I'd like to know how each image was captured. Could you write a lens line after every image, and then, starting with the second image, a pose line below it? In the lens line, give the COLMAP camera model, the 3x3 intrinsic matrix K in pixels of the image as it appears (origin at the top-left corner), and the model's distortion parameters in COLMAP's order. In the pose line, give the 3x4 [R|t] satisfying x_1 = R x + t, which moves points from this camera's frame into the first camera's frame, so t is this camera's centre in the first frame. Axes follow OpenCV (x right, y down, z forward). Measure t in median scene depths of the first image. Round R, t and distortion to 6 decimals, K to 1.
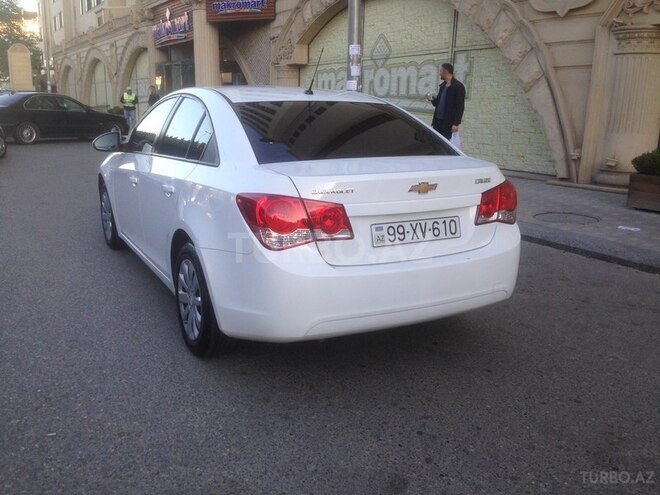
lens RADIAL K [[615.4, 0, 330.0], [0, 615.4, 247.5], [0, 0, 1]] dist [0.103360, -0.161401]
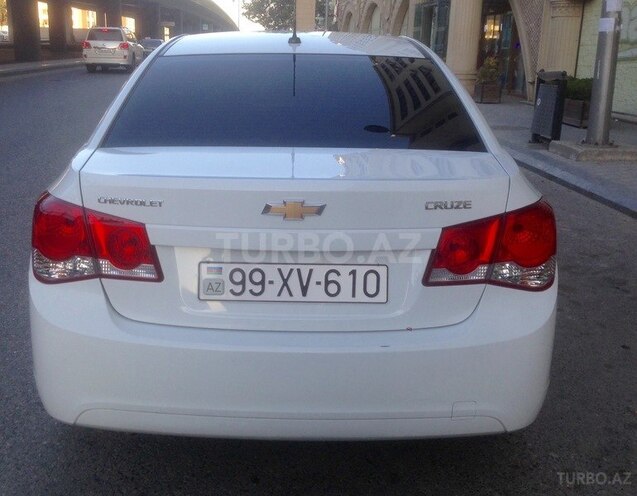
lens RADIAL K [[745.1, 0, 318.3], [0, 745.1, 230.3], [0, 0, 1]] dist [0.010358, 0.003452]
pose [[0.872047, 0.117199, -0.475182, 0.485731], [-0.114987, 0.992790, 0.033839, -0.100998], [0.475722, 0.025130, 0.879237, 0.402663]]
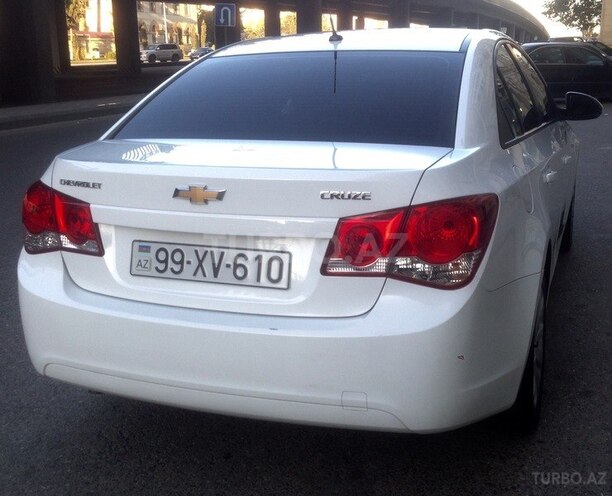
lens RADIAL K [[747.8, 0, 392.5], [0, 747.8, 247.3], [0, 0, 1]] dist [0.009870, 0.077376]
pose [[0.696048, 0.166457, -0.698434, 0.783684], [-0.149181, 0.985055, 0.086096, -0.133986], [0.702327, 0.044266, 0.710477, 0.602952]]
